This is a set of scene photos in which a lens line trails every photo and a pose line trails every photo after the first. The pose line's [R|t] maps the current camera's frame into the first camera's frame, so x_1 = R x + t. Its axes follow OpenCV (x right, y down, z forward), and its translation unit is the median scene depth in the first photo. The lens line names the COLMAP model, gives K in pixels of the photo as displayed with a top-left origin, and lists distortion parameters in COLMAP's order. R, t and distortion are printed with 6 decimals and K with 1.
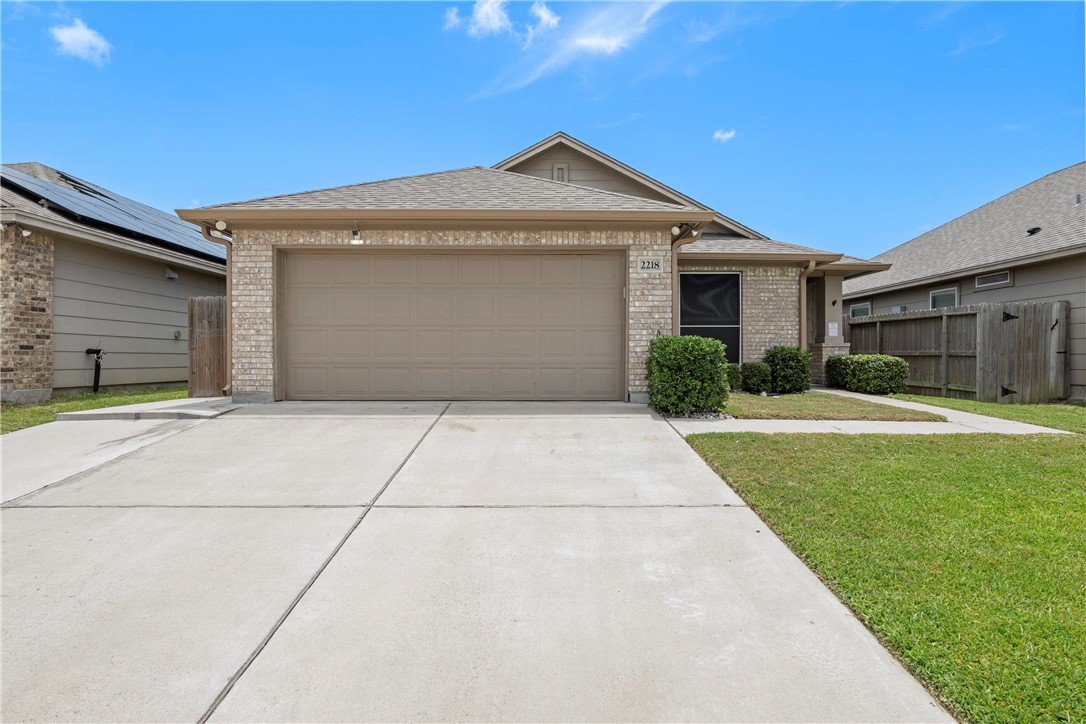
lens RADIAL K [[554.9, 0, 547.1], [0, 554.9, 365.1], [0, 0, 1]] dist [0.001009, -0.000579]
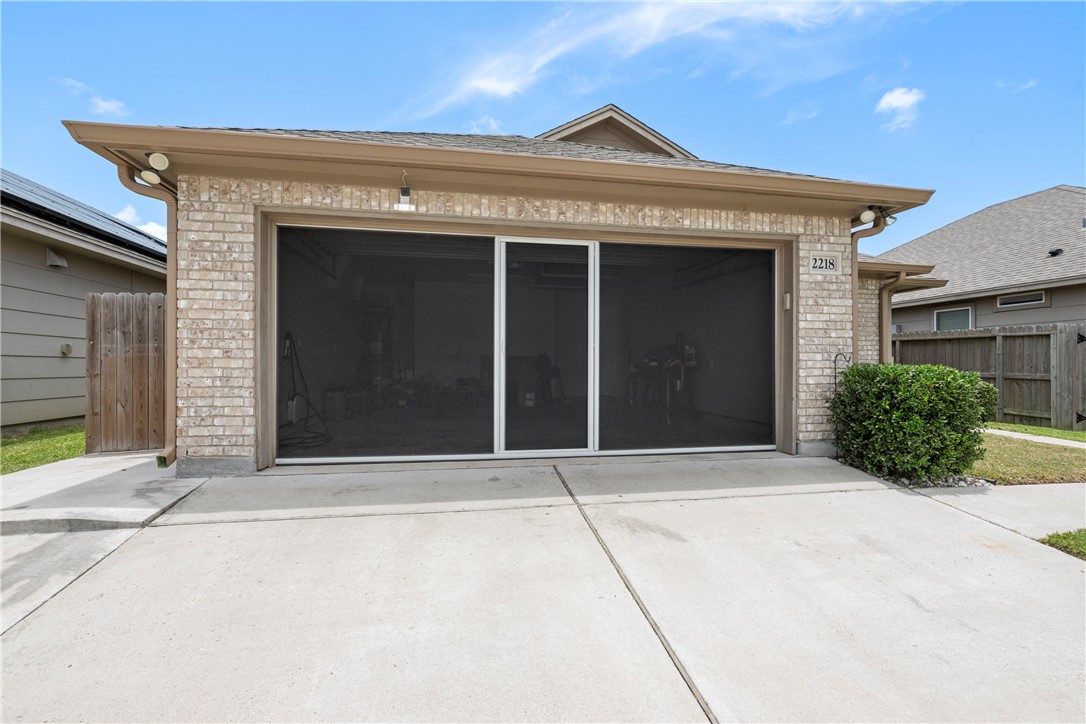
lens RADIAL K [[497.4, 0, 543.9], [0, 497.4, 368.9], [0, 0, 1]] dist [-0.000819, 0.000040]
pose [[0.983956, 0.000585, 0.178408, -0.287872], [0.000704, 0.999974, -0.007160, -0.039075], [-0.178408, 0.007171, 0.983931, 0.429909]]
